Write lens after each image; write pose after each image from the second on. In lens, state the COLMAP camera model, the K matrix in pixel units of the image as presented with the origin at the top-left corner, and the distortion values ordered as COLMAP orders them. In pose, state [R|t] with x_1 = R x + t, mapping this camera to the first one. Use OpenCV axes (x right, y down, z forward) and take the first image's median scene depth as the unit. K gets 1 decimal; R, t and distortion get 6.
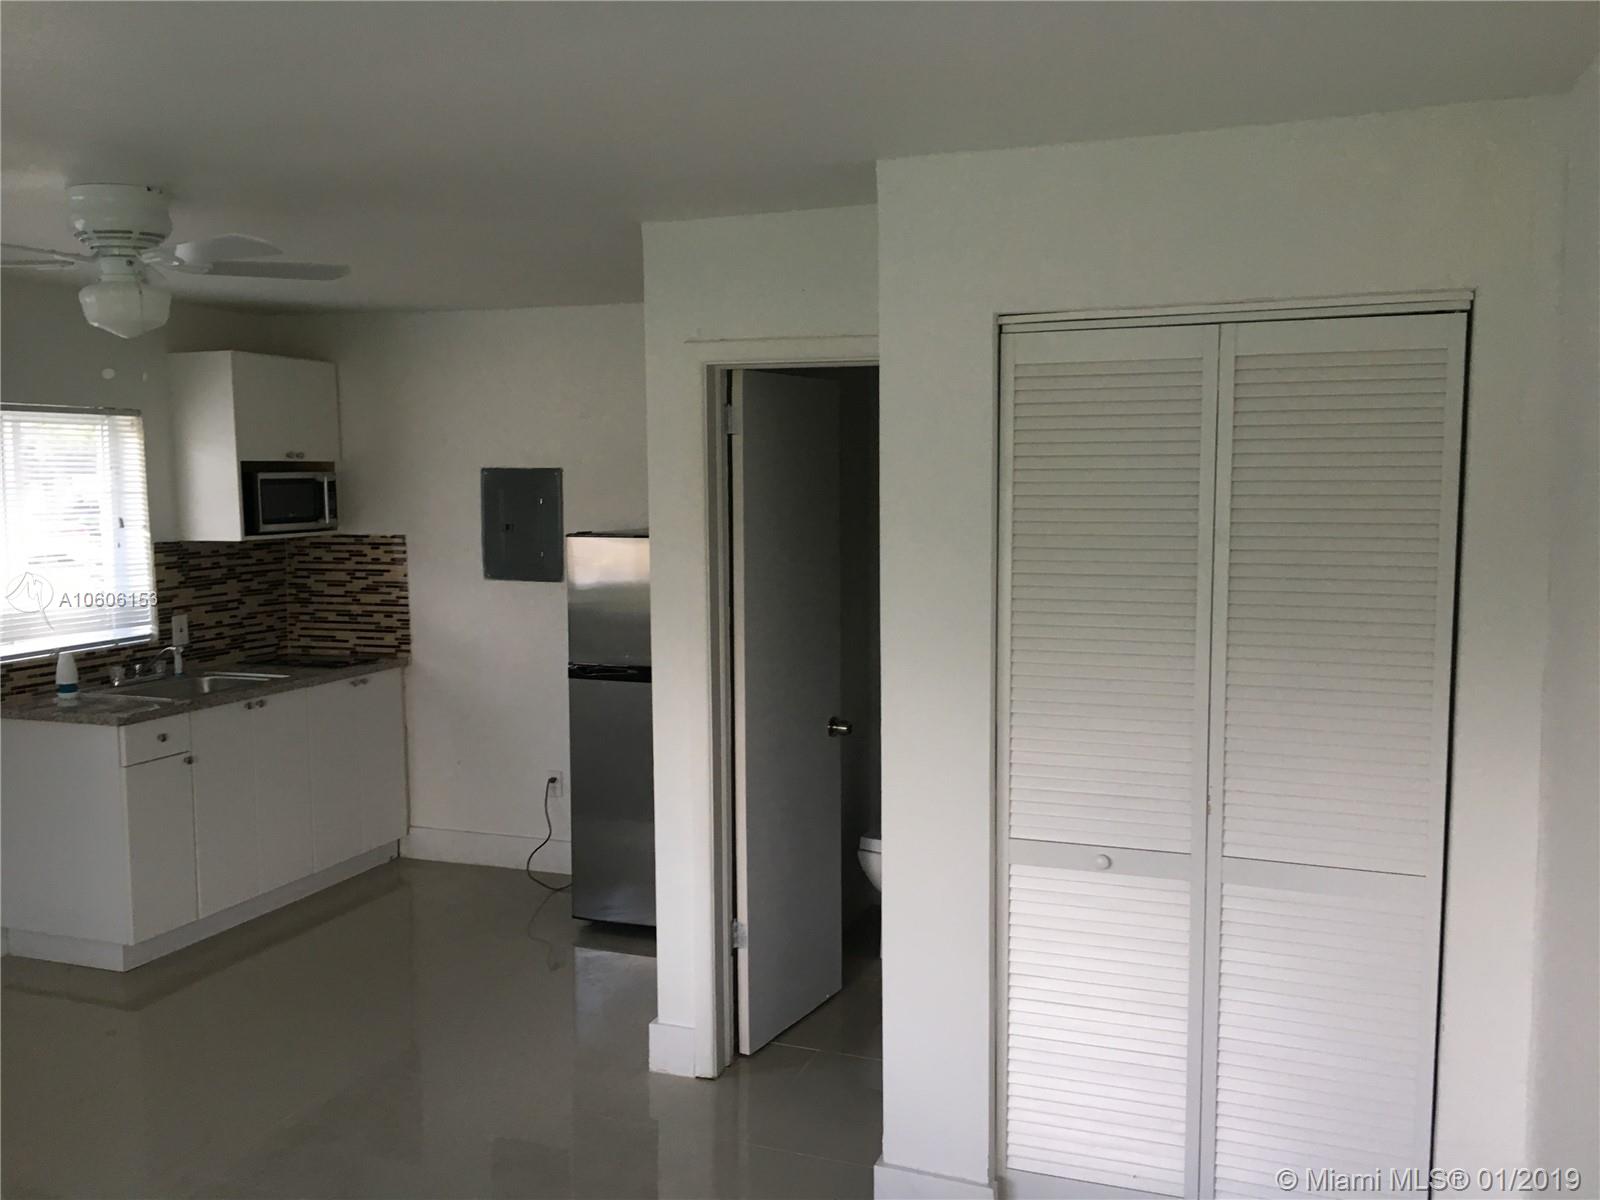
lens RADIAL K [[1361.4, 0, 806.2], [0, 1361.4, 598.3], [0, 0, 1]] dist [0.082990, -0.115073]
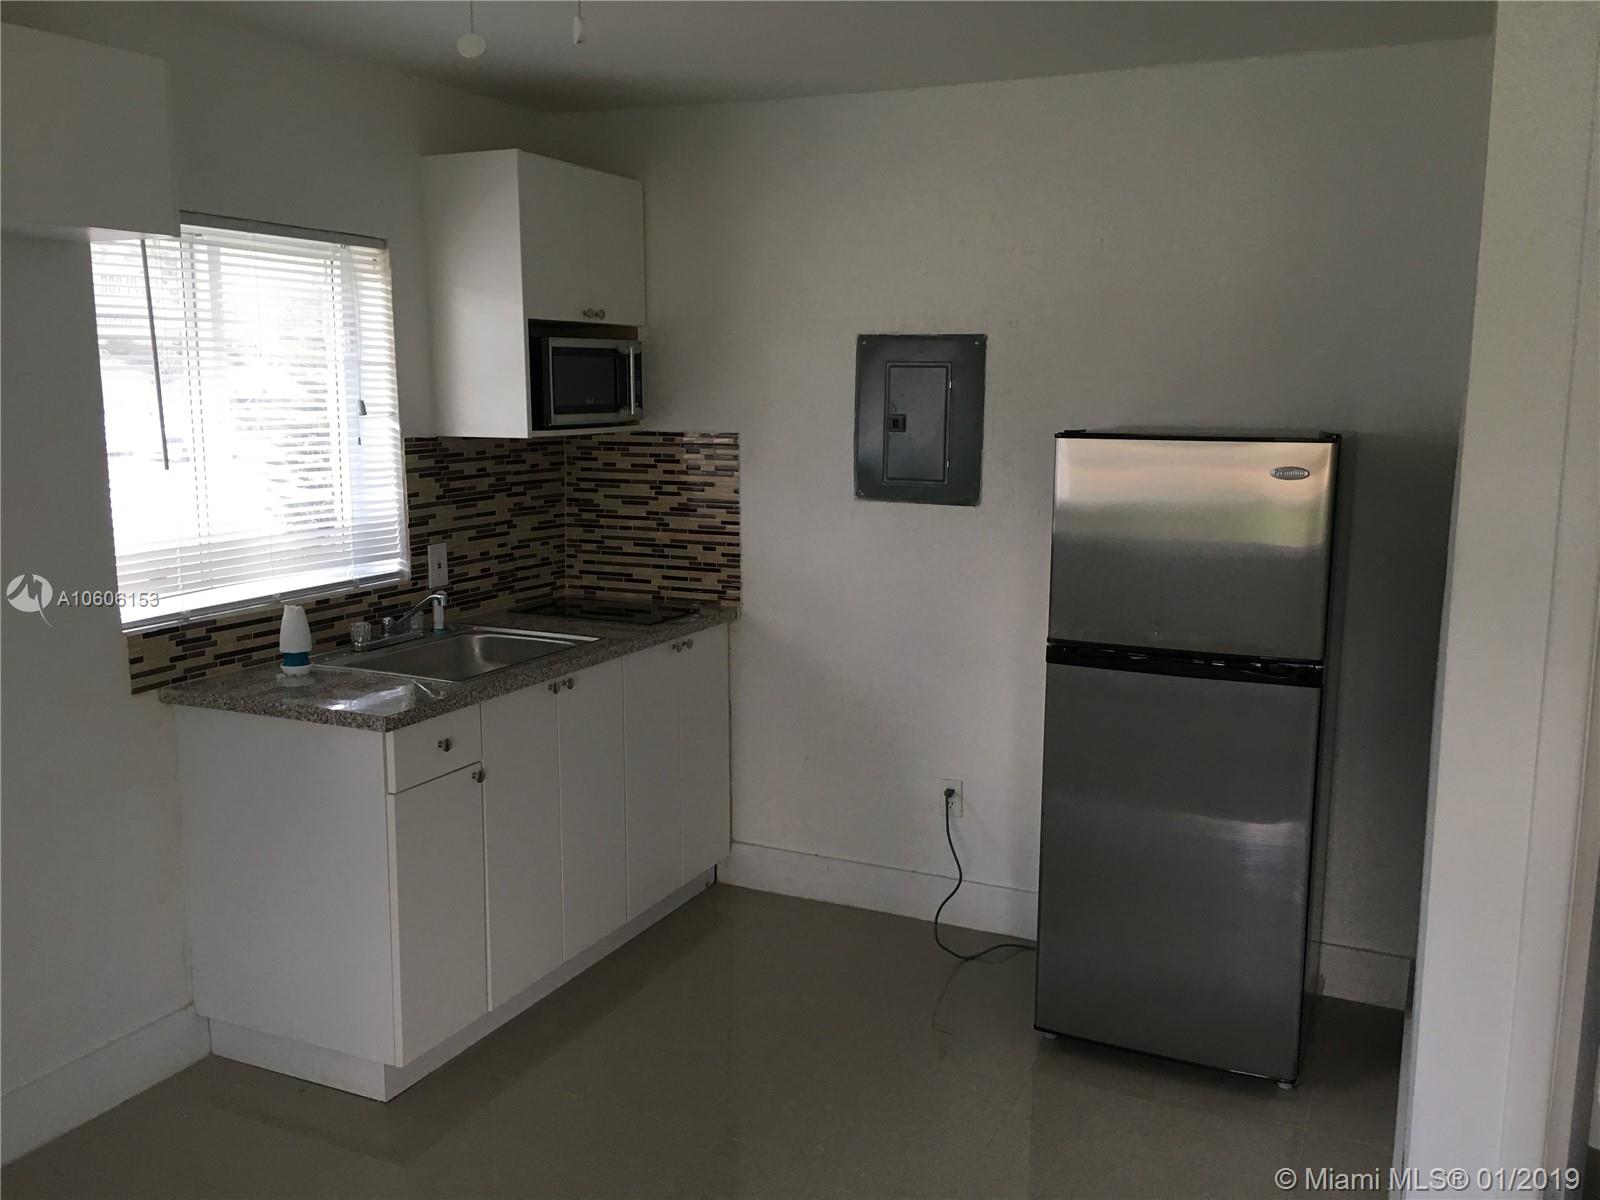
lens RADIAL K [[1361.4, 0, 806.2], [0, 1361.4, 598.3], [0, 0, 1]] dist [0.082990, -0.115073]
pose [[0.995856, 0.025513, -0.087293, -0.198818], [-0.019527, 0.997443, 0.068752, -0.010993], [0.088824, -0.066763, 0.993807, 0.313385]]
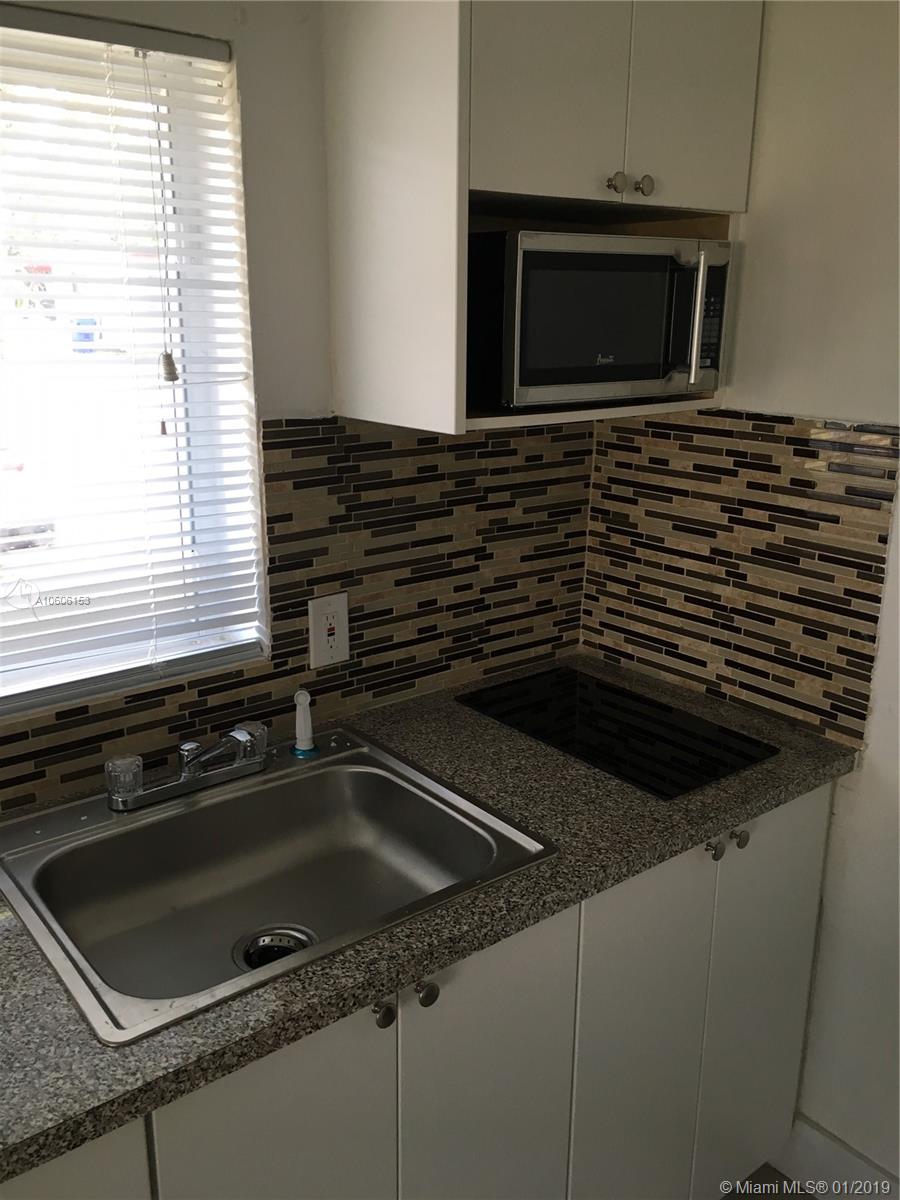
lens RADIAL K [[1021.0, 0, 450.0], [0, 1021.0, 600.0], [0, 0, 1]] dist [0.082990, -0.115073]
pose [[0.852309, 0.163988, -0.496666, -0.257427], [-0.066362, 0.975809, 0.208308, -0.051228], [0.518812, -0.144583, 0.842574, 0.724511]]
